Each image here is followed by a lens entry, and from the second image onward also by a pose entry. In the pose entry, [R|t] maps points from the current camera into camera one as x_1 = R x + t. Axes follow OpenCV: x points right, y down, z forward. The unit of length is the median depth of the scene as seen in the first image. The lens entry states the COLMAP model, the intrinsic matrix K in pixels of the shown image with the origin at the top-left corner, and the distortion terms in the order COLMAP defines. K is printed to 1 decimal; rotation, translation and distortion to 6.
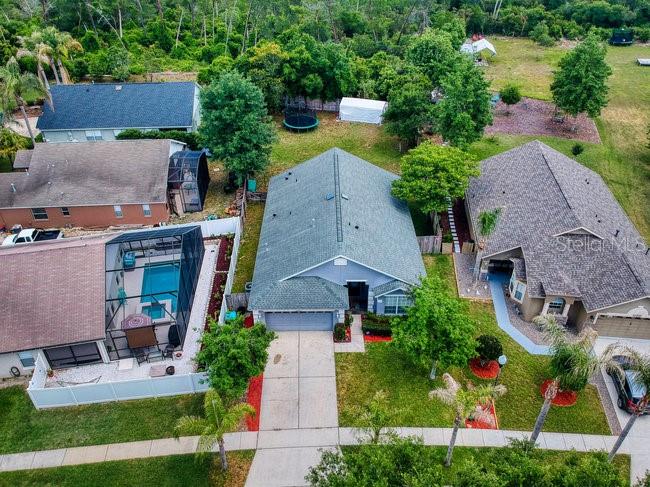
lens RADIAL K [[505.6, 0, 324.5], [0, 505.6, 267.3], [0, 0, 1]] dist [0.081295, -0.151309]
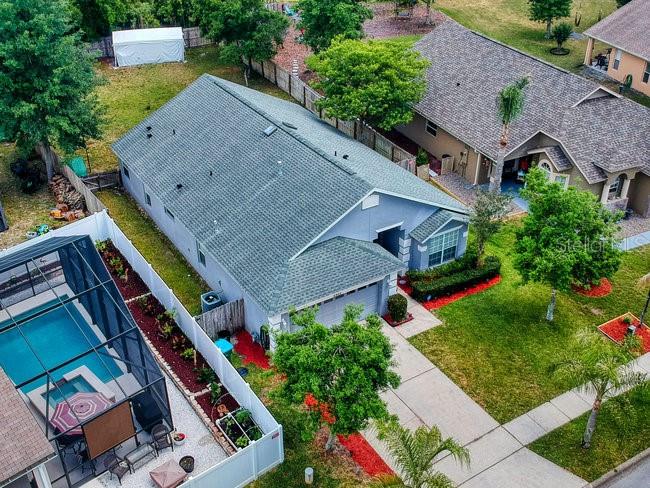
lens RADIAL K [[708.2, 0, 322.2], [0, 708.2, 274.3], [0, 0, 1]] dist [0.029570, 0.000961]
pose [[0.854184, -0.292033, 0.430216, -0.341930], [0.312690, 0.949559, 0.023726, 0.028701], [-0.415444, 0.114258, 0.902414, 0.181870]]
